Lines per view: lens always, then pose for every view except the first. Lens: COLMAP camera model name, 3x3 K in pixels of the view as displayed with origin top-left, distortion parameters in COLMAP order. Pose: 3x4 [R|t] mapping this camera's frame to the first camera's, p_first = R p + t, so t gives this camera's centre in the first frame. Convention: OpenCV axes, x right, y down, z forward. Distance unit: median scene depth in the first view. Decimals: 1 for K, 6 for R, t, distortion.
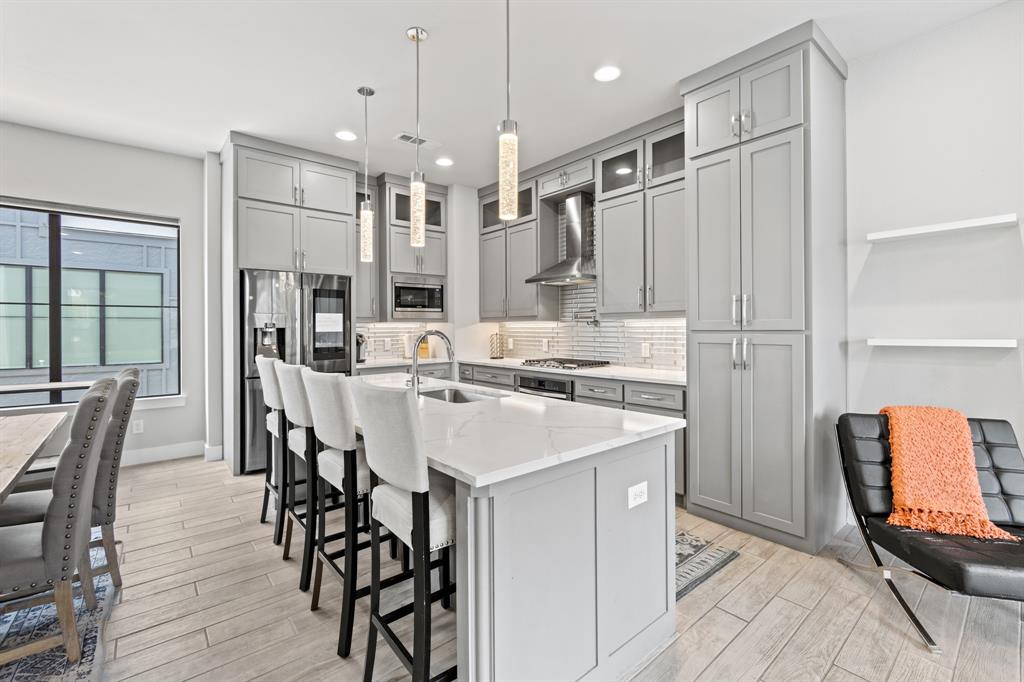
lens RADIAL K [[437.2, 0, 501.1], [0, 437.2, 328.0], [0, 0, 1]] dist [-0.005444, 0.000449]
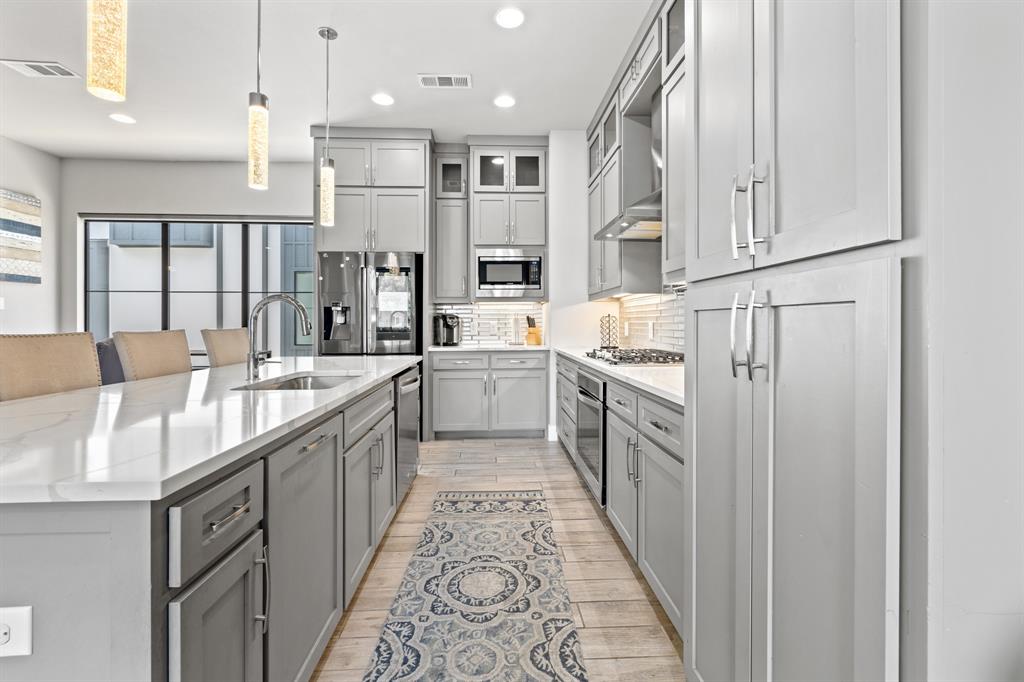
lens RADIAL K [[437.2, 0, 513.5], [0, 437.2, 323.2], [0, 0, 1]] dist [-0.005444, 0.000449]
pose [[0.808256, 0.002095, -0.588828, 0.665812], [-0.000532, 0.999996, 0.002827, 0.054146], [0.588832, -0.001972, 0.808253, 0.656496]]
